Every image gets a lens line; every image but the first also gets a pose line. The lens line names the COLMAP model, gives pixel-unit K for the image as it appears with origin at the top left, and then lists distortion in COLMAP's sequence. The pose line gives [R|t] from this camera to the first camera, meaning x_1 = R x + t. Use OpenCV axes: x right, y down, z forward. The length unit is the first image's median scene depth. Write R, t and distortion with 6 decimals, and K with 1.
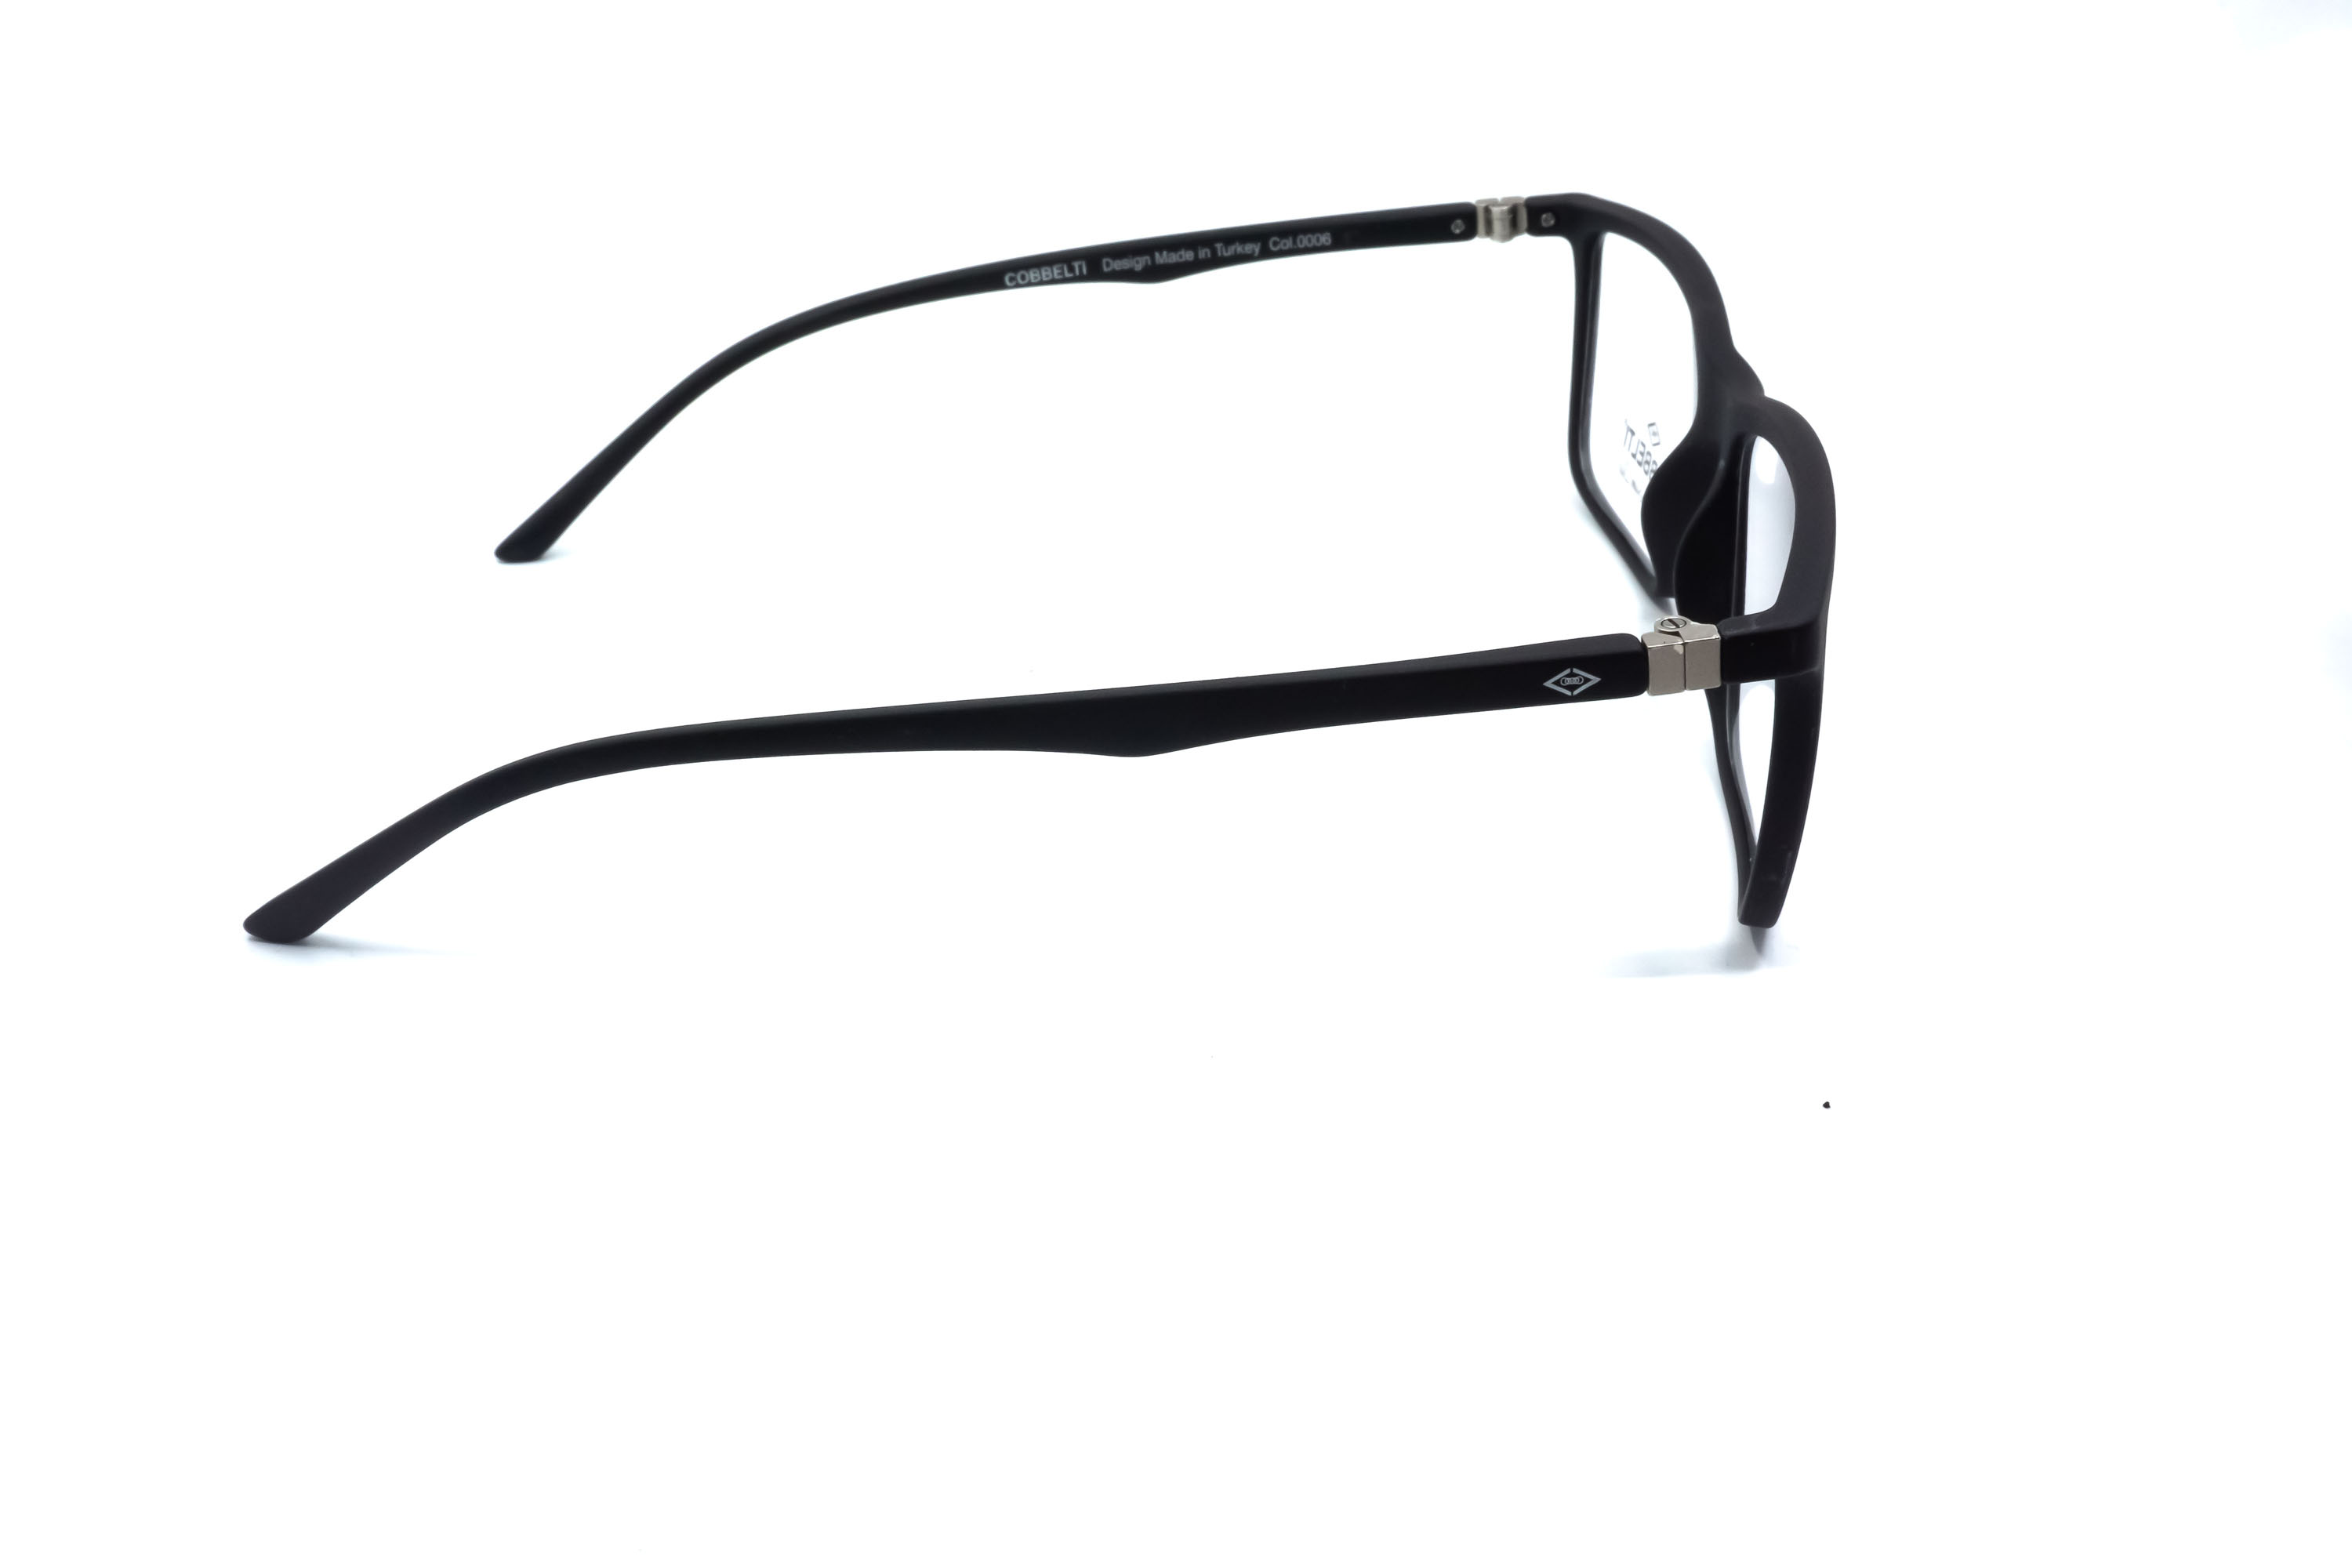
lens RADIAL K [[2586.0, 0, 1176.0], [0, 2586.0, 784.0], [0, 0, 1]] dist [0.010156, 0.009130]
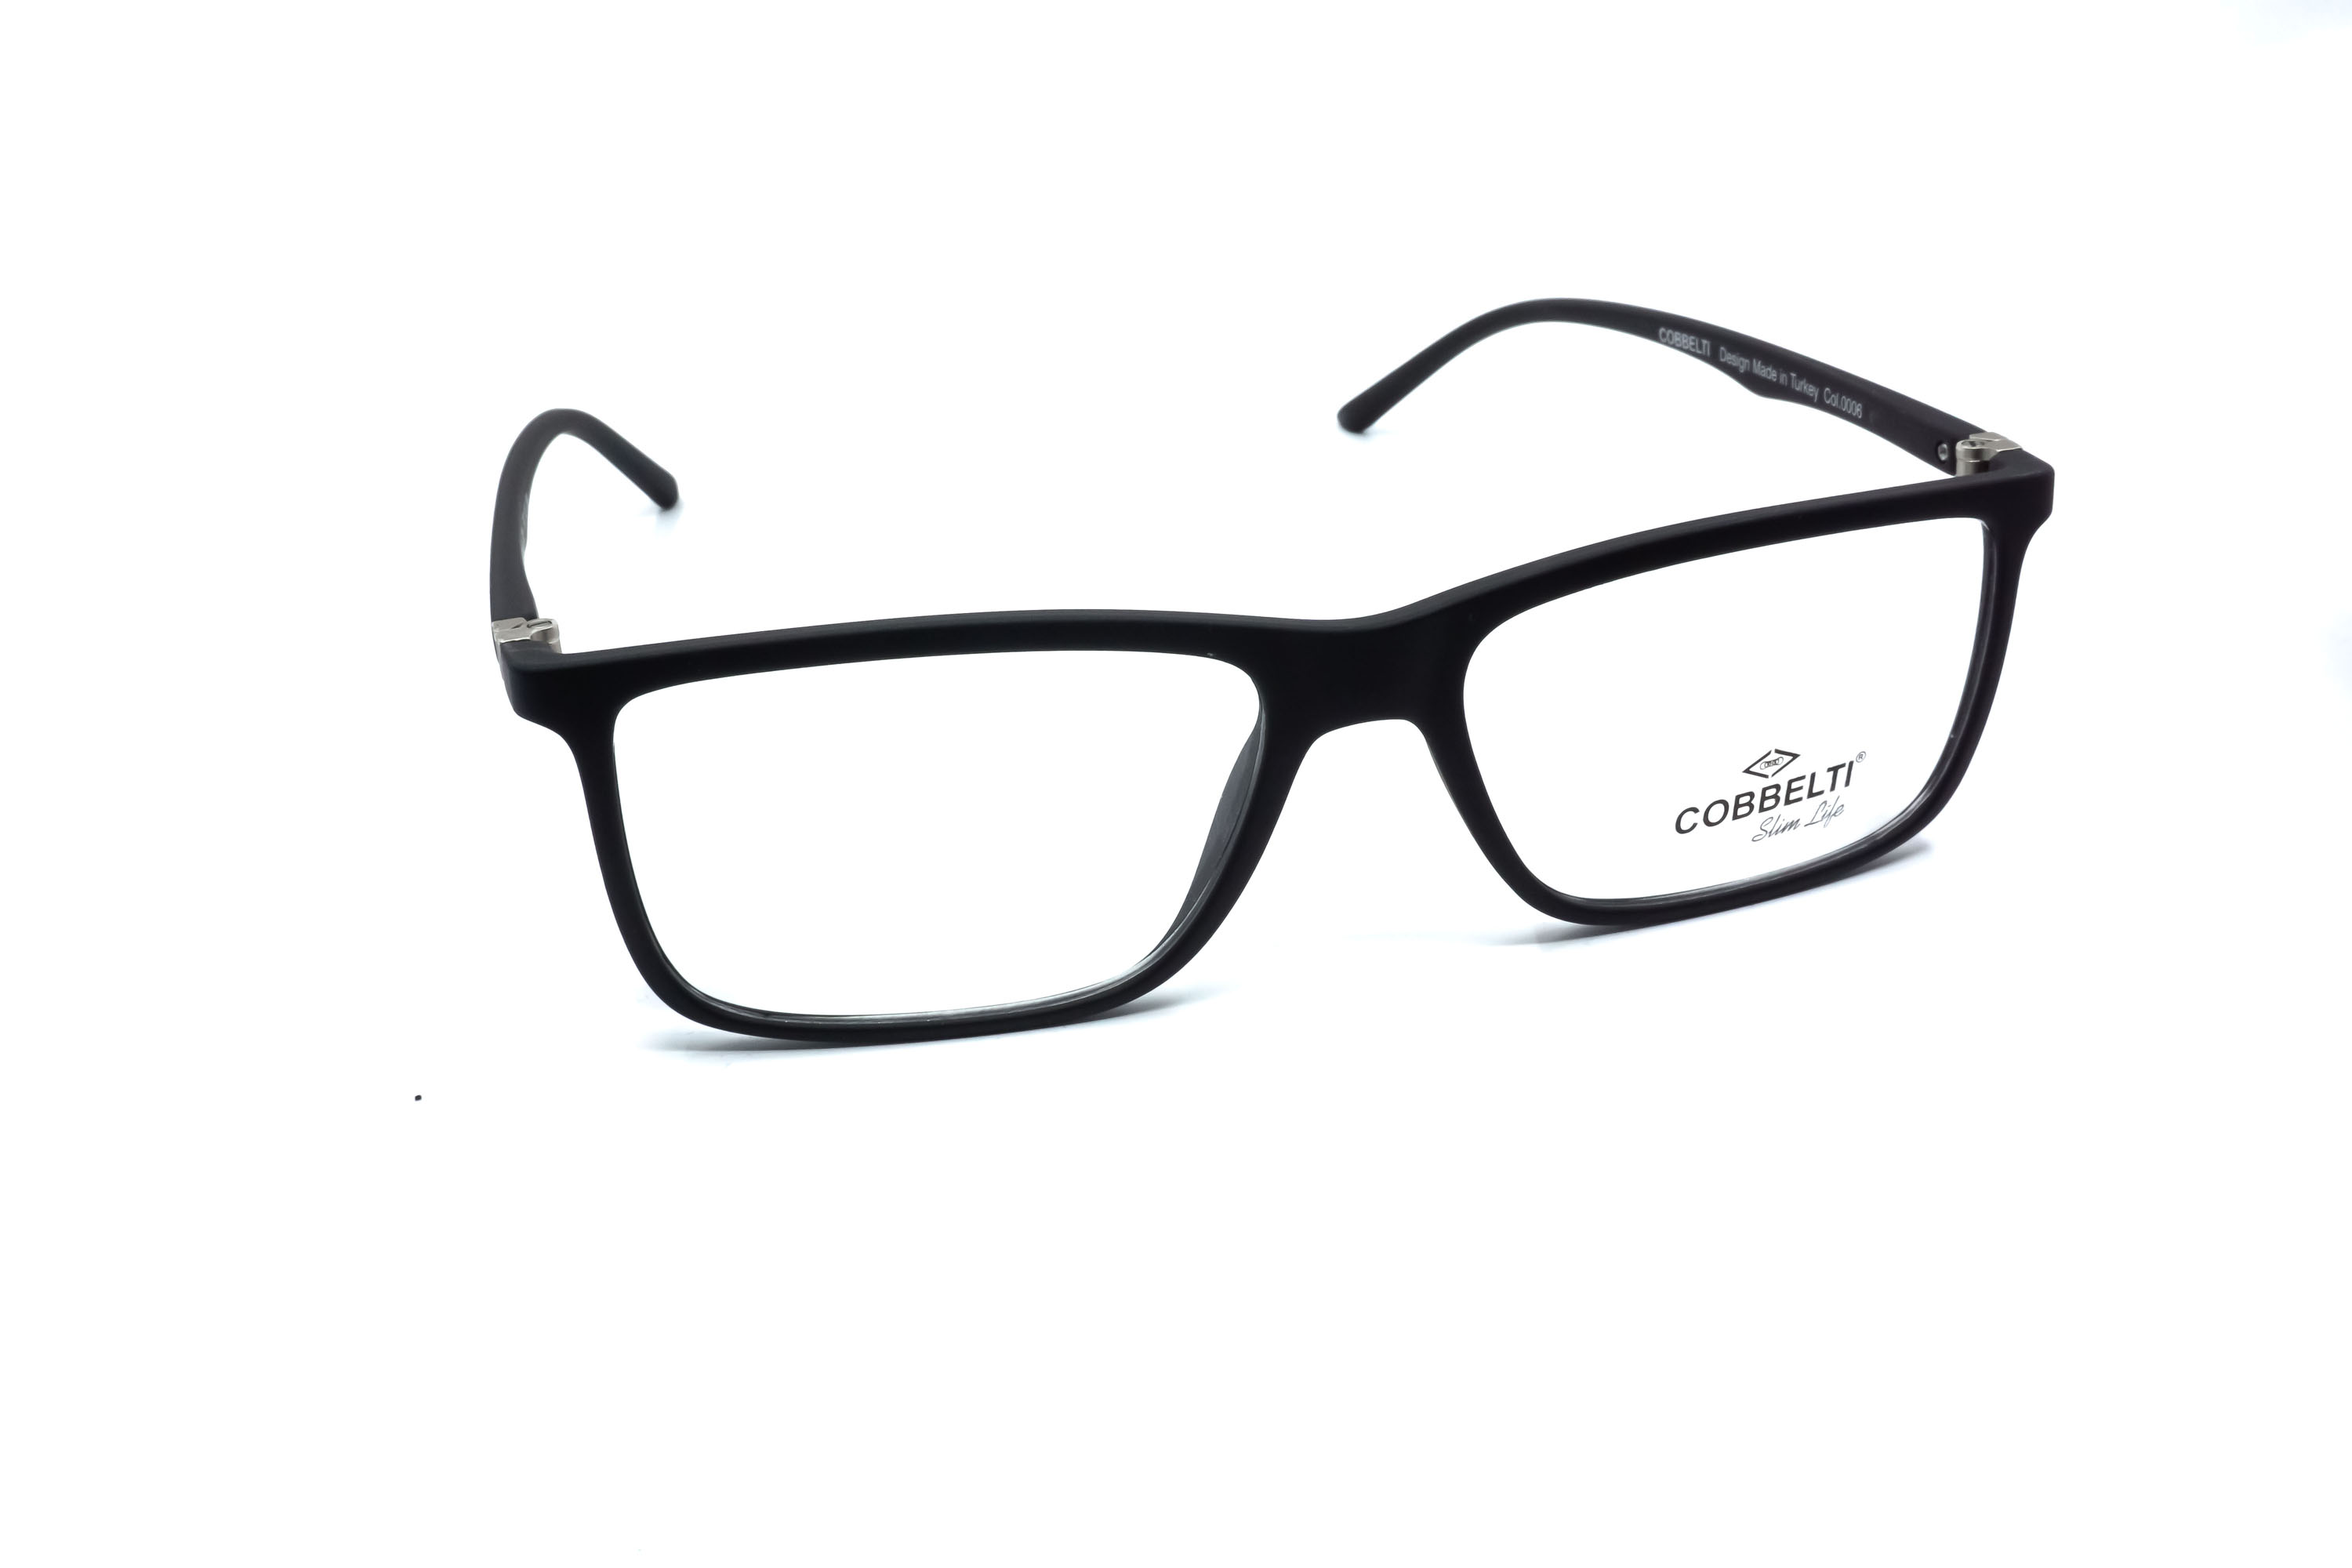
lens RADIAL K [[2586.0, 0, 1176.0], [0, 2586.0, 784.0], [0, 0, 1]] dist [0.010156, 0.009130]
pose [[0.256510, 0.454367, -0.853085, 0.741993], [-0.417928, 0.847980, 0.325984, -0.285928], [0.871515, 0.272910, 0.407408, 0.520481]]
